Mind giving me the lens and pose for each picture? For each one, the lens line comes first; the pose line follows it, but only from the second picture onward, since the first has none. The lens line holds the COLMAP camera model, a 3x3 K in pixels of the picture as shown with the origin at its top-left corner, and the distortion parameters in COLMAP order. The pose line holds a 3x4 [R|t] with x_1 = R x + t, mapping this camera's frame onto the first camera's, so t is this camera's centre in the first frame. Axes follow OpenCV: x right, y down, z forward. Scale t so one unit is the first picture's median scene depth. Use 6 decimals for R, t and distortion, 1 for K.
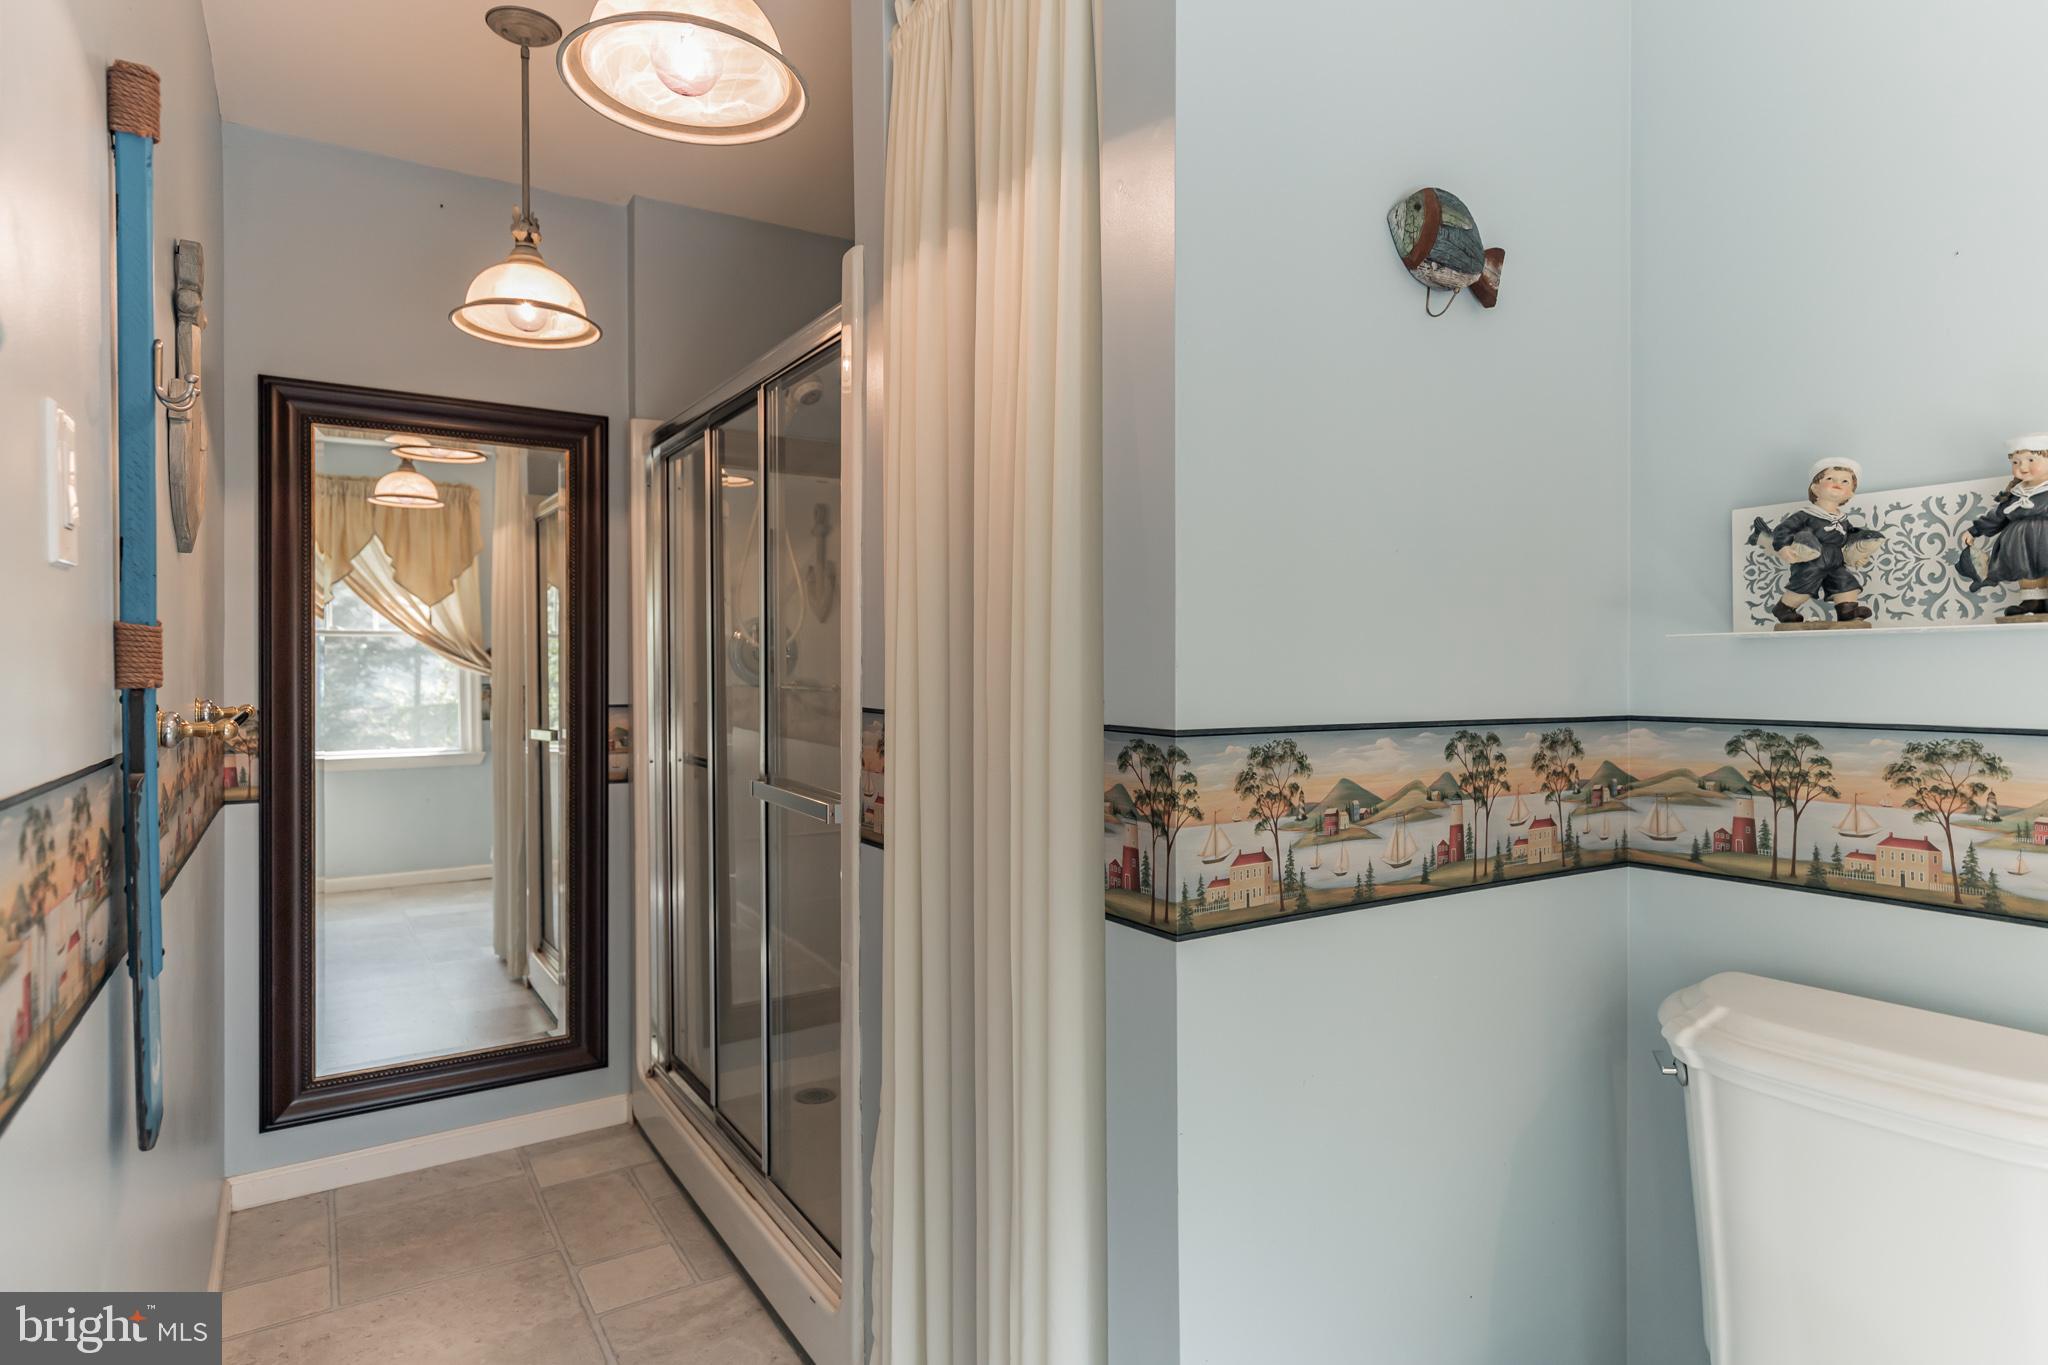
lens RADIAL K [[1128.1, 0, 1024.0], [0, 1128.1, 682.5], [0, 0, 1]] dist [-0.000078, 0.000477]
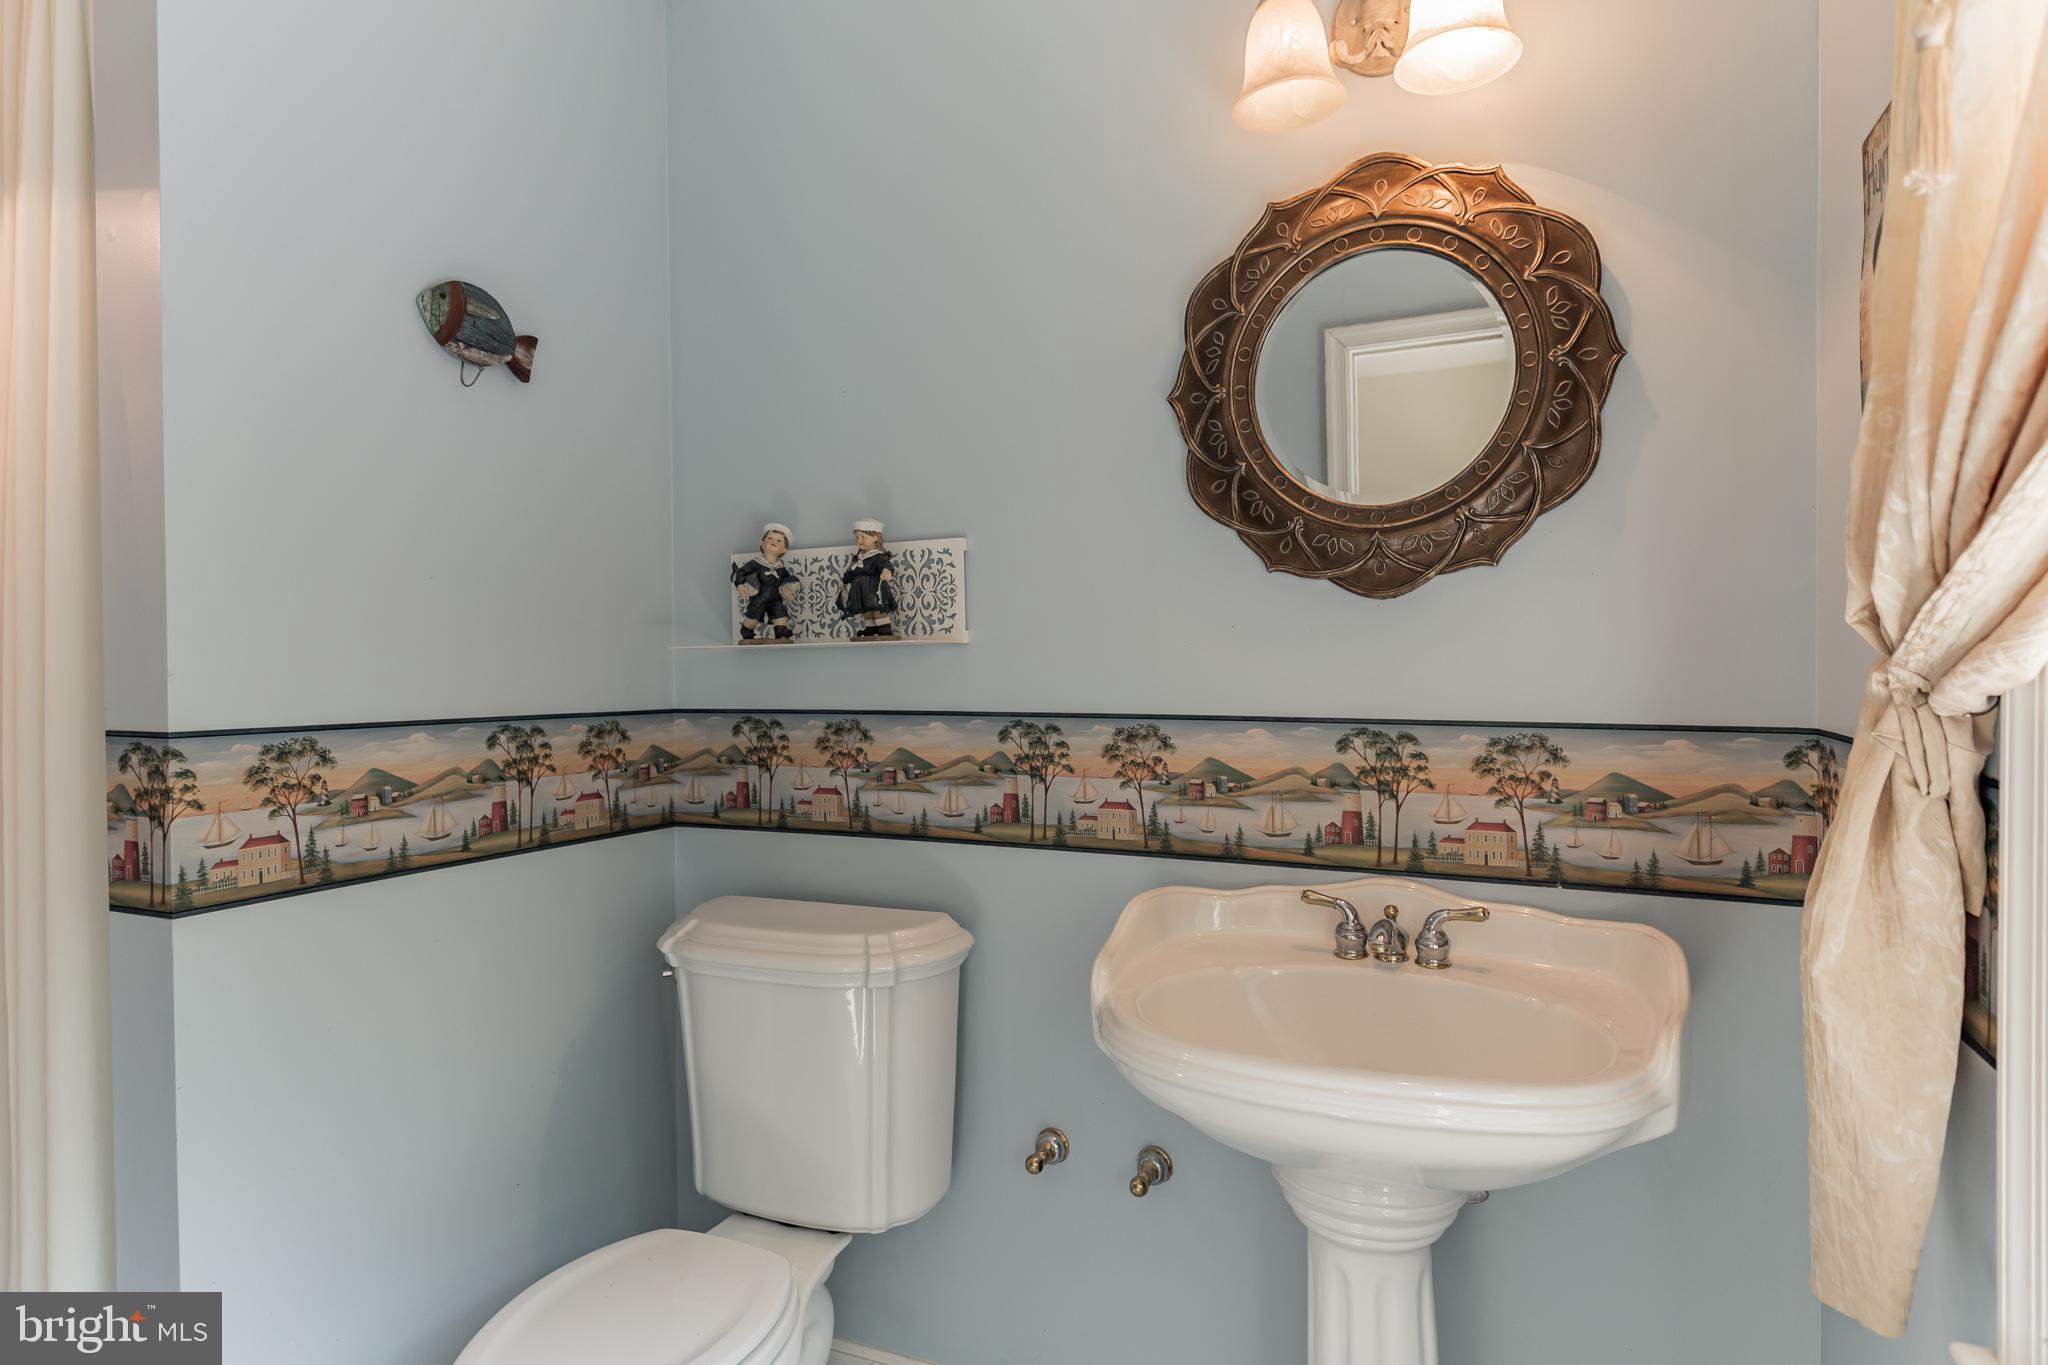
lens RADIAL K [[1128.1, 0, 1024.0], [0, 1128.1, 682.5], [0, 0, 1]] dist [-0.000078, 0.000477]
pose [[0.833894, -0.014289, 0.551740, 0.198073], [0.015760, 0.999874, 0.002075, 0.003056], [-0.551700, 0.006965, 0.834014, -0.364207]]
